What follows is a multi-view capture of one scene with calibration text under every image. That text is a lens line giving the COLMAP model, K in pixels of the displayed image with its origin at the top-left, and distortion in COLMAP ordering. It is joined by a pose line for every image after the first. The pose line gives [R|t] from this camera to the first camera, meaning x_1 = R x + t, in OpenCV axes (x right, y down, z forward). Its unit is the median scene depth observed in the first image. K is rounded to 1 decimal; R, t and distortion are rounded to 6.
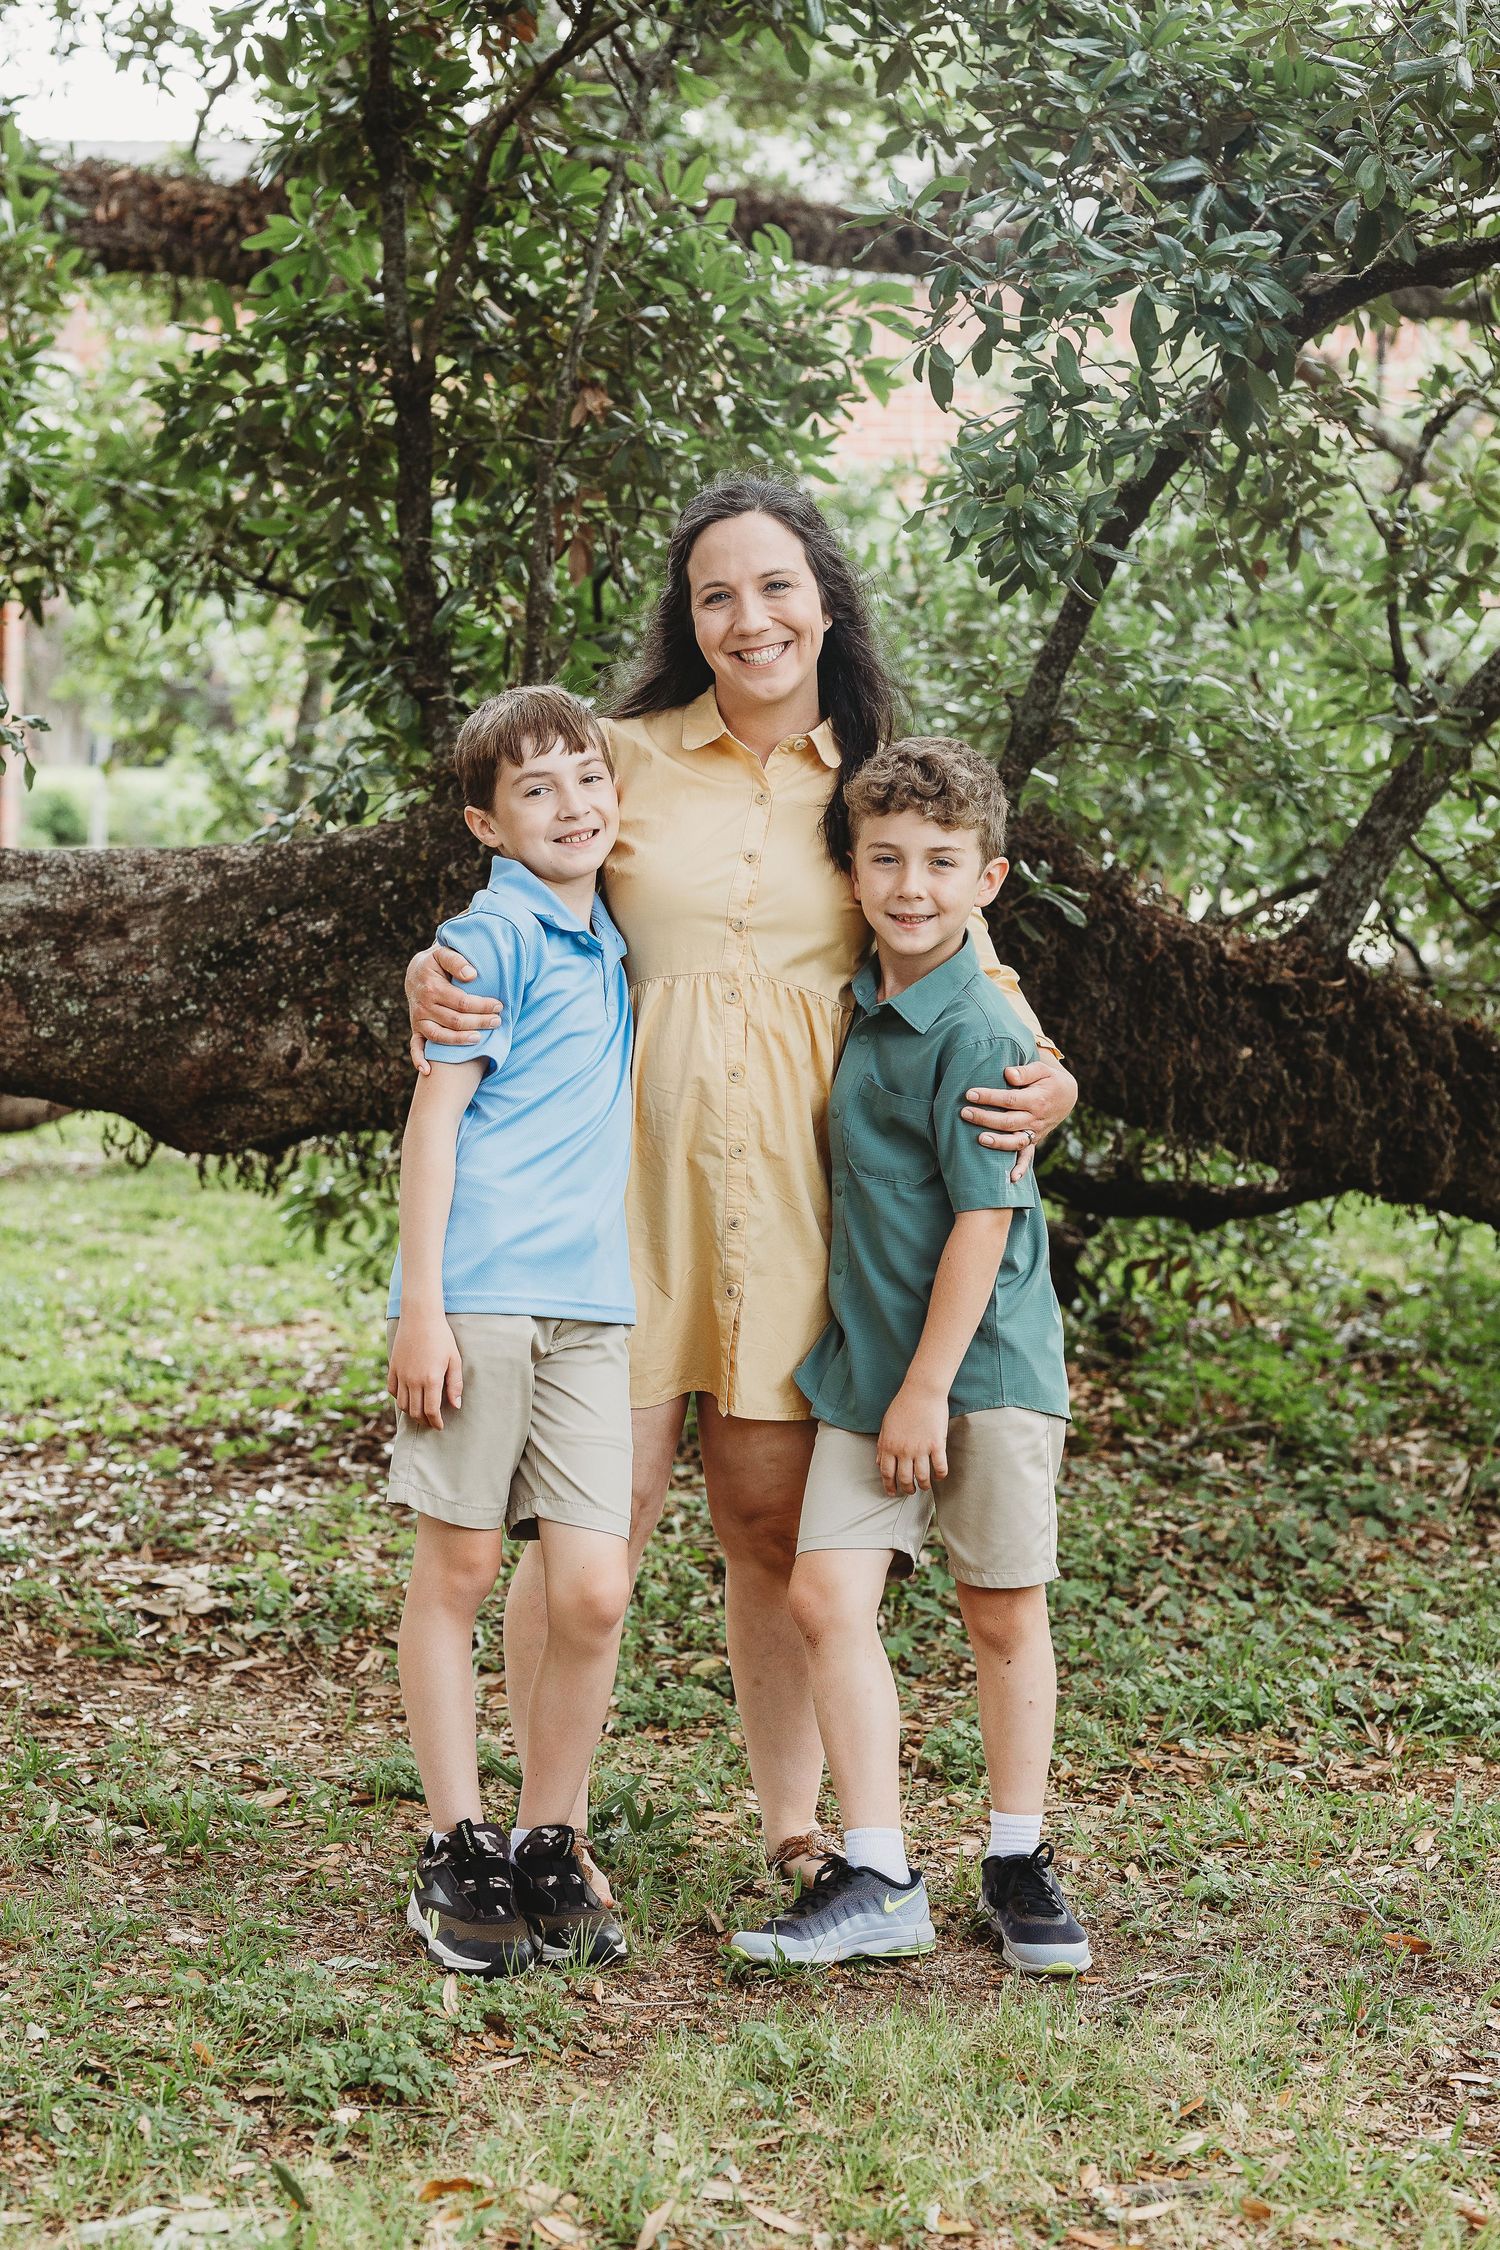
lens RADIAL K [[5582.5, 0, 750.0], [0, 5582.5, 1125.0], [0, 0, 1]] dist [-0.023439, 0.007433]
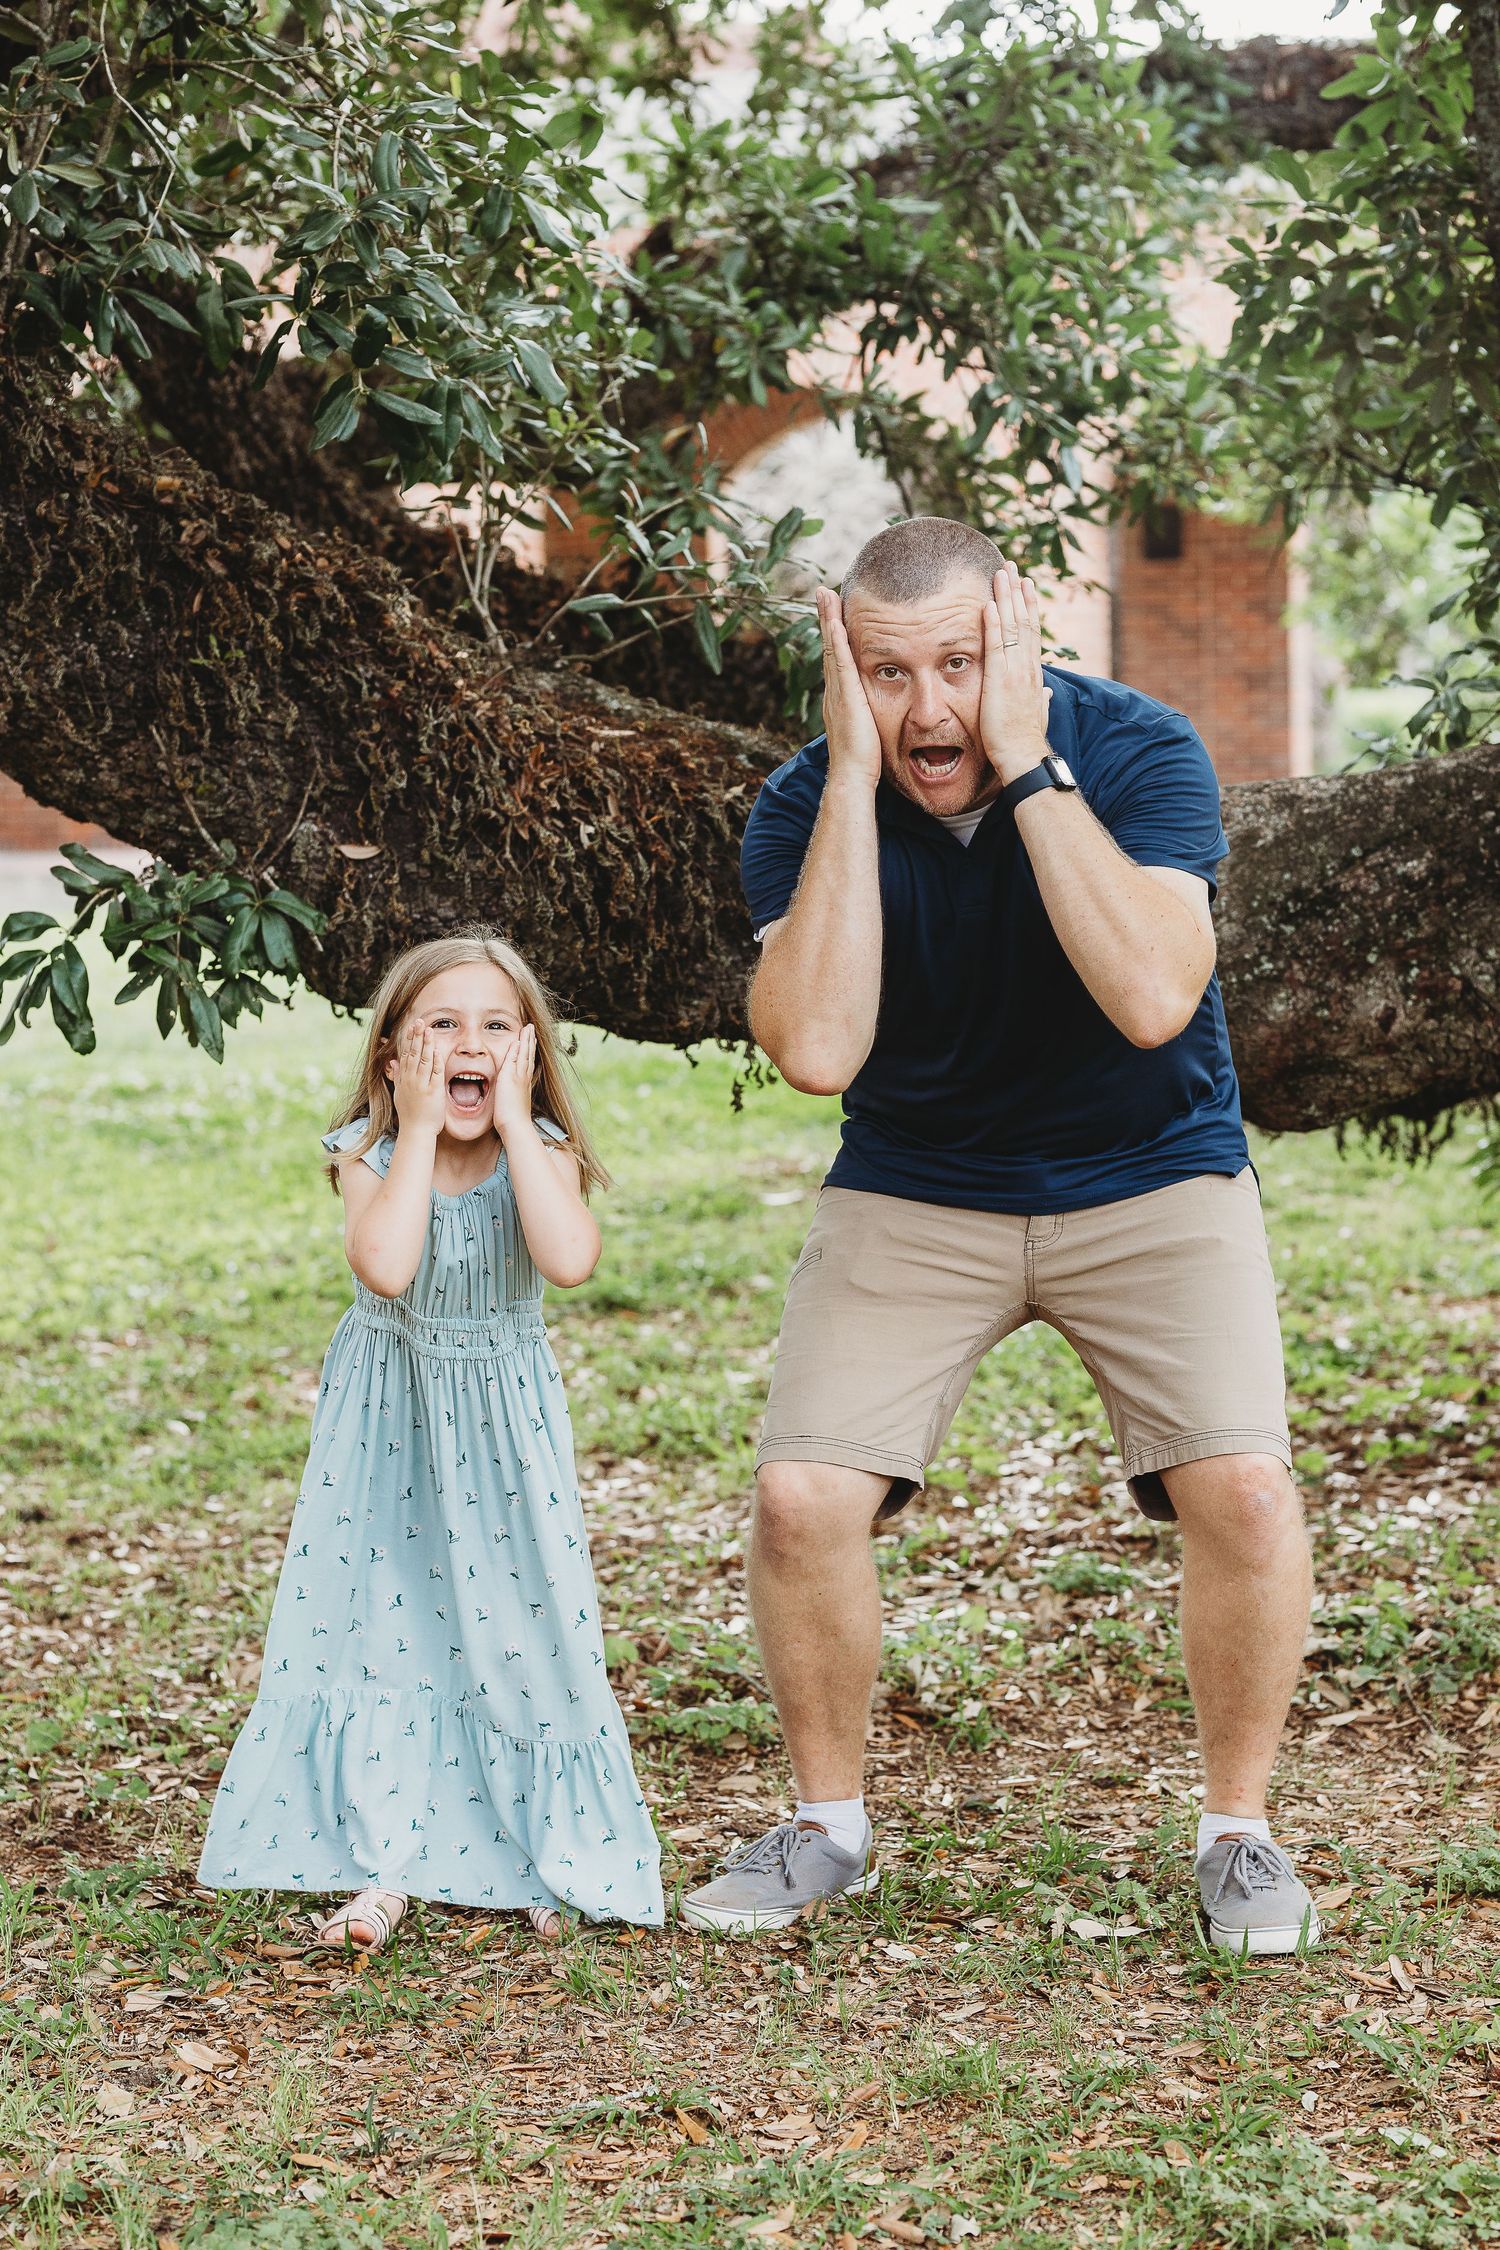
lens RADIAL K [[5582.5, 0, 750.0], [0, 5582.5, 1125.0], [0, 0, 1]] dist [-0.023439, 0.007433]
pose [[0.969301, -0.028394, -0.244233, 0.033966], [0.031800, 0.999444, 0.010012, -0.007479], [0.243813, -0.017471, 0.969665, 0.131638]]
